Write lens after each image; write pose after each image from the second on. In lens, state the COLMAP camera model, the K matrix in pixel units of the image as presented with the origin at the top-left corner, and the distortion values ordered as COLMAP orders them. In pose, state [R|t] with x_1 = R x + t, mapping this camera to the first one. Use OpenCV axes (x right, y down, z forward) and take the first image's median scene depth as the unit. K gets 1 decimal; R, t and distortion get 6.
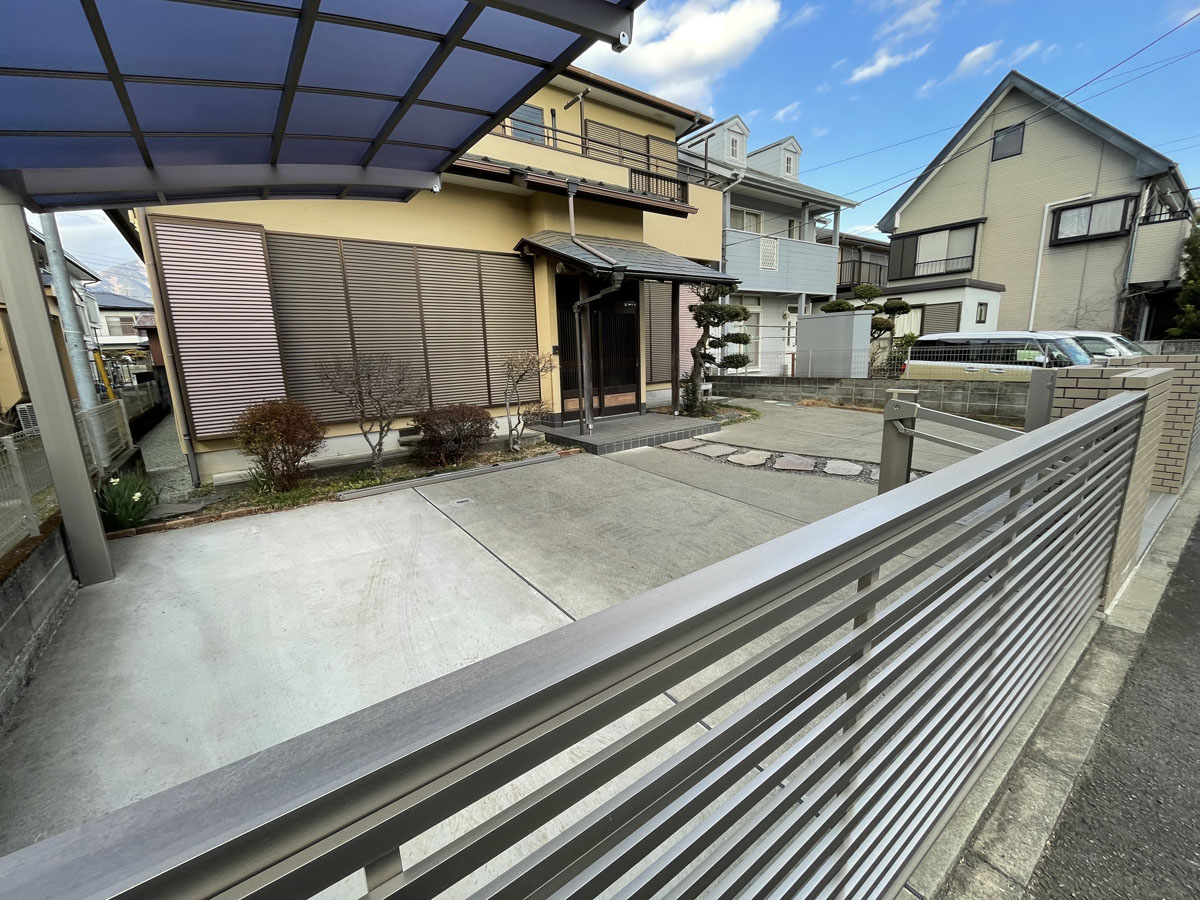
lens RADIAL K [[484.0, 0, 600.0], [0, 484.0, 450.0], [0, 0, 1]] dist [-0.002512, -0.000216]
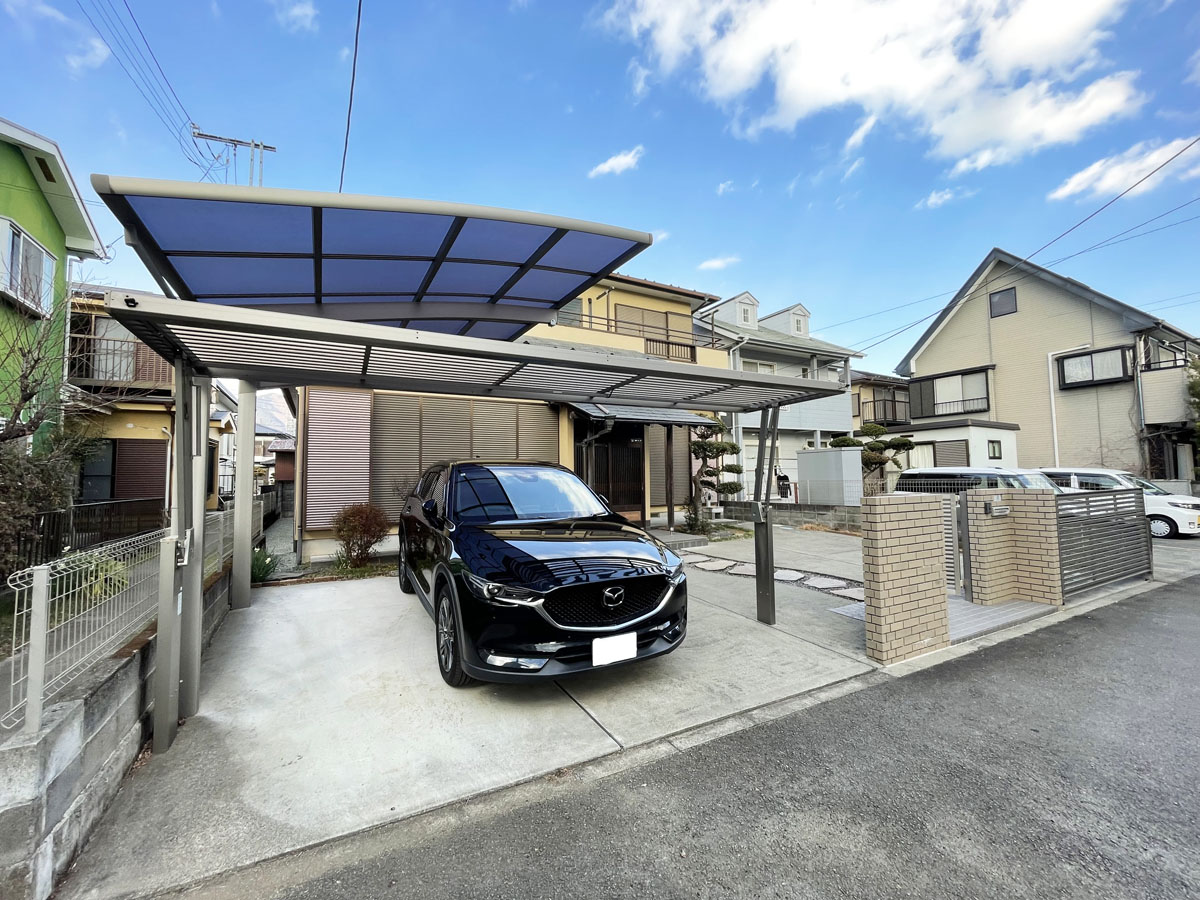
lens RADIAL K [[484.0, 0, 600.0], [0, 484.0, 450.0], [0, 0, 1]] dist [-0.002512, -0.000216]
pose [[0.990743, 0.015232, -0.134892, 0.102704], [-0.049154, 0.966509, -0.251883, 0.031854], [0.126538, 0.256182, 0.958310, -0.151858]]
